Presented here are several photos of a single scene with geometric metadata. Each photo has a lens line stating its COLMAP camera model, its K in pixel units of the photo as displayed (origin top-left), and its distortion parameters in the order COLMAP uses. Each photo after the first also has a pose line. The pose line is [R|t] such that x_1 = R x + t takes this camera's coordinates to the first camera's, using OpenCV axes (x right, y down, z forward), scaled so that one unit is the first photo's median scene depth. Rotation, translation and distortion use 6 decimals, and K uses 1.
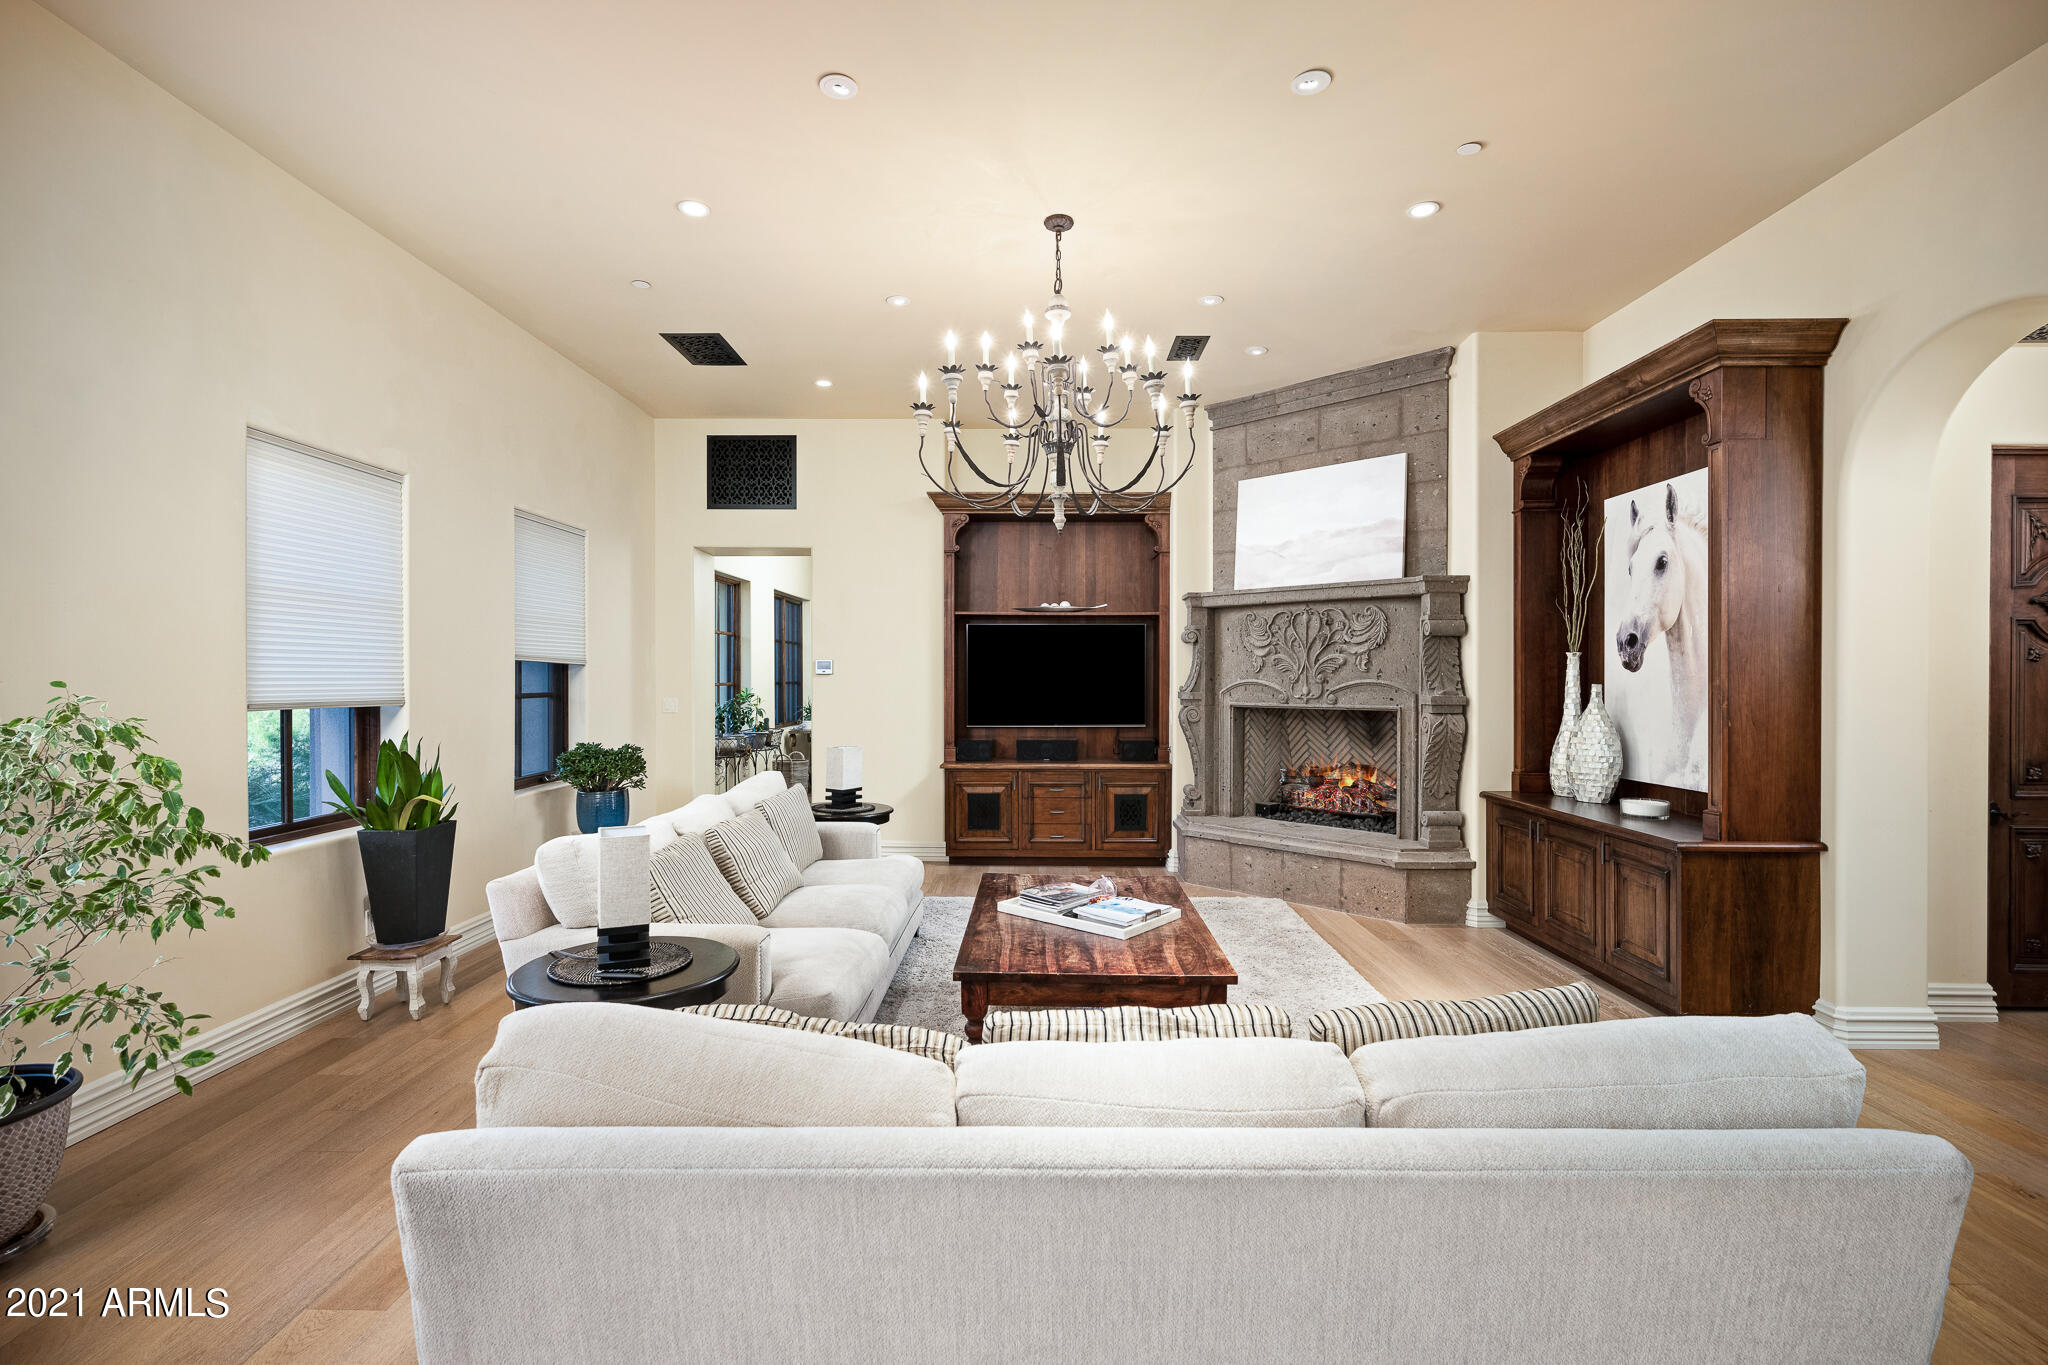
lens RADIAL K [[950.2, 0, 1033.3], [0, 950.2, 680.1], [0, 0, 1]] dist [0.016529, -0.000104]
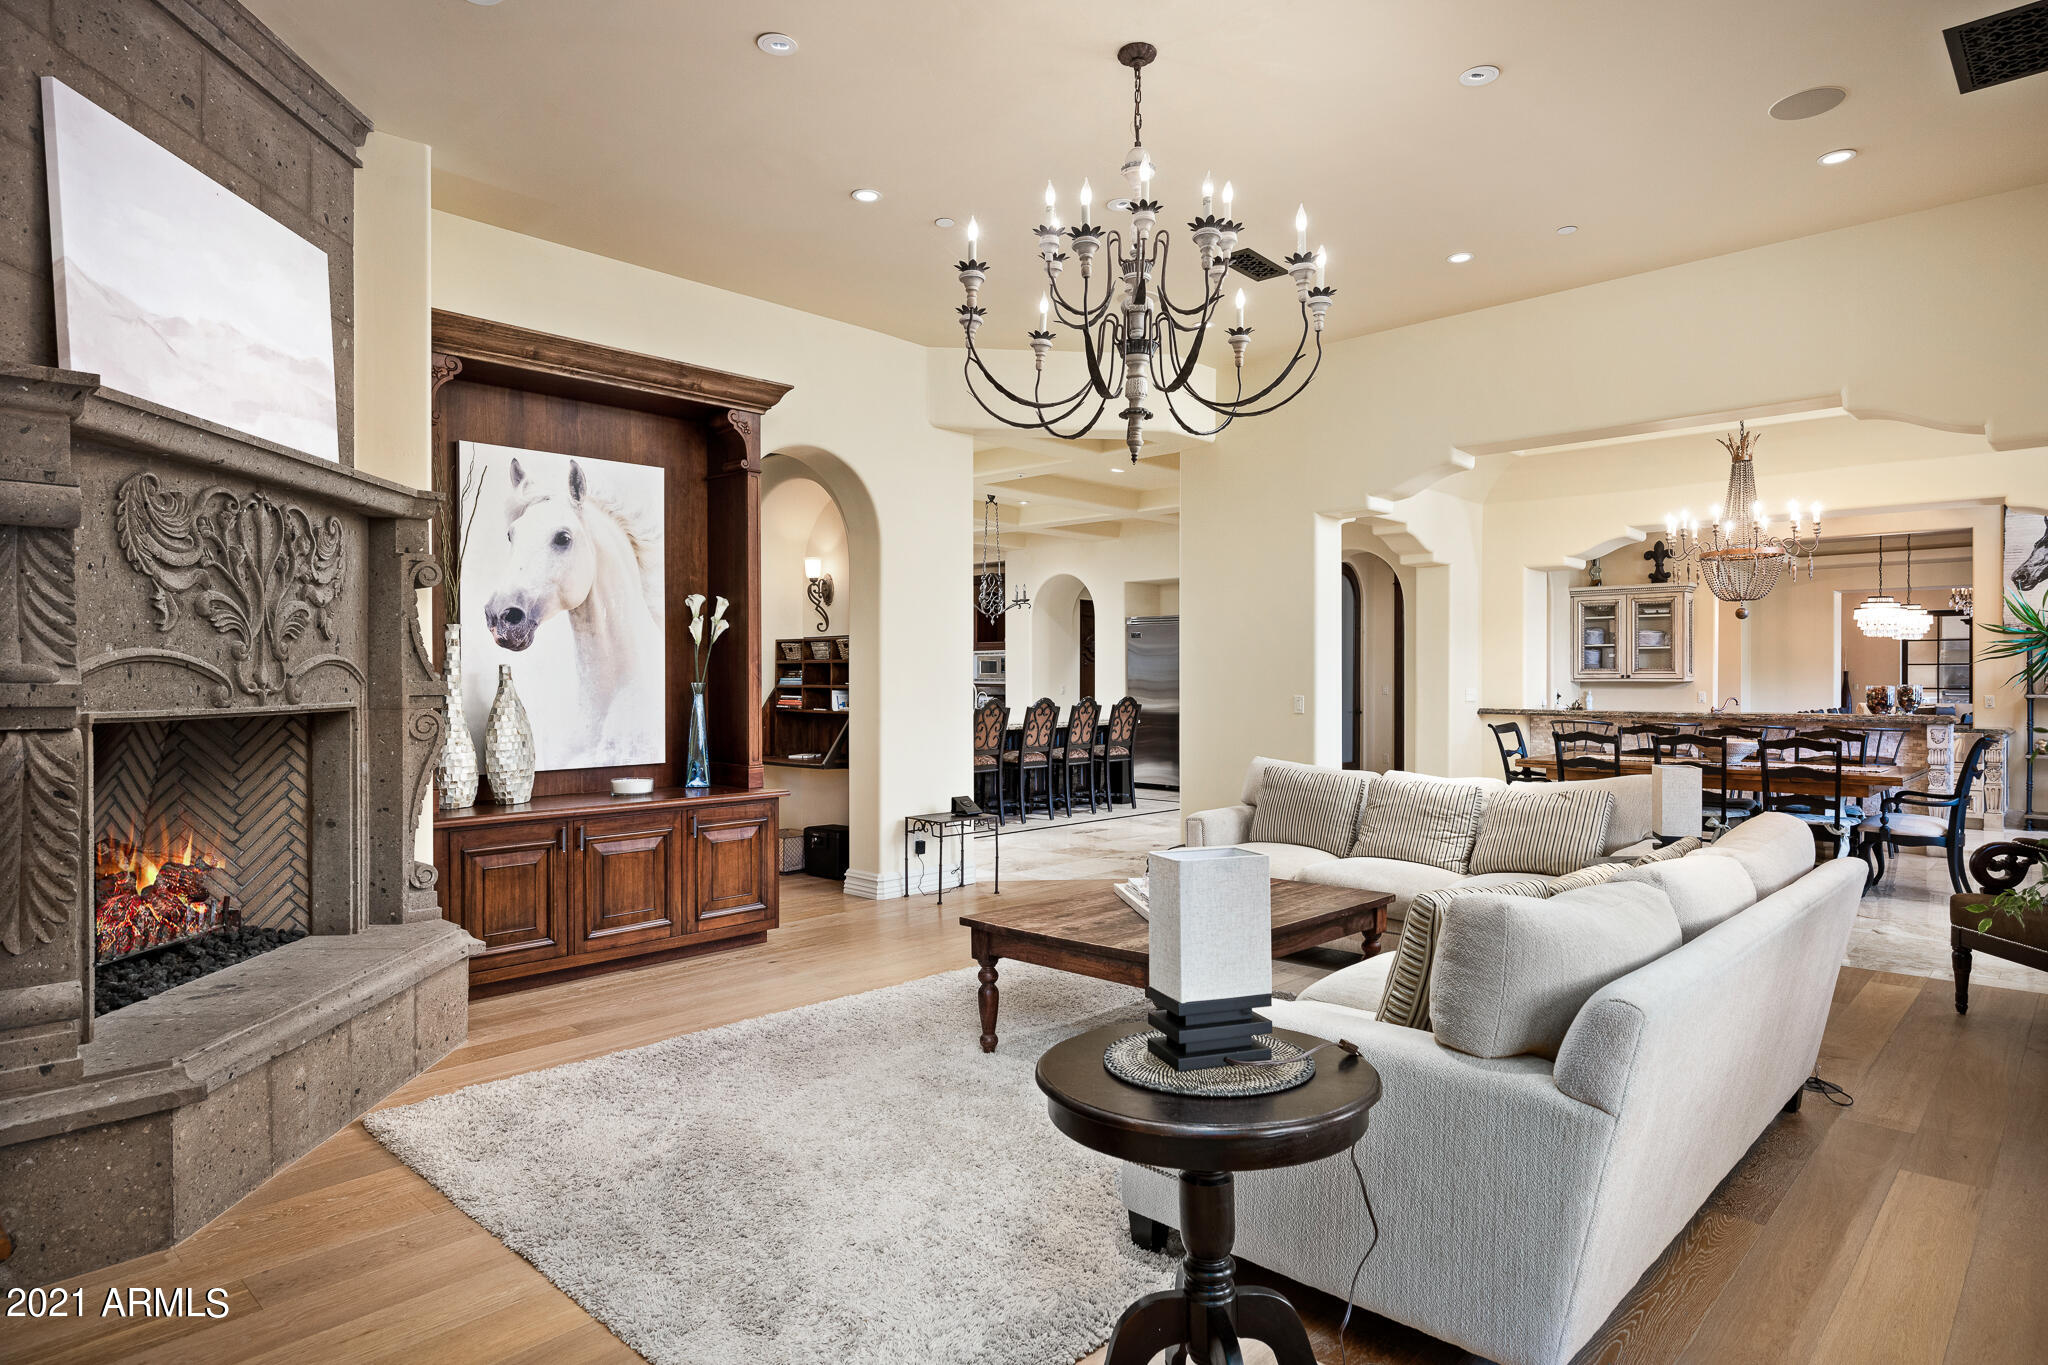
lens RADIAL K [[1142.2, 0, 1024.0], [0, 1142.2, 682.5], [0, 0, 1]] dist [-0.004050, -0.000394]
pose [[-0.724945, -0.002522, 0.688803, -0.472053], [0.005072, 0.999947, 0.008999, 0.014405], [-0.688788, 0.010017, -0.724893, 1.512763]]
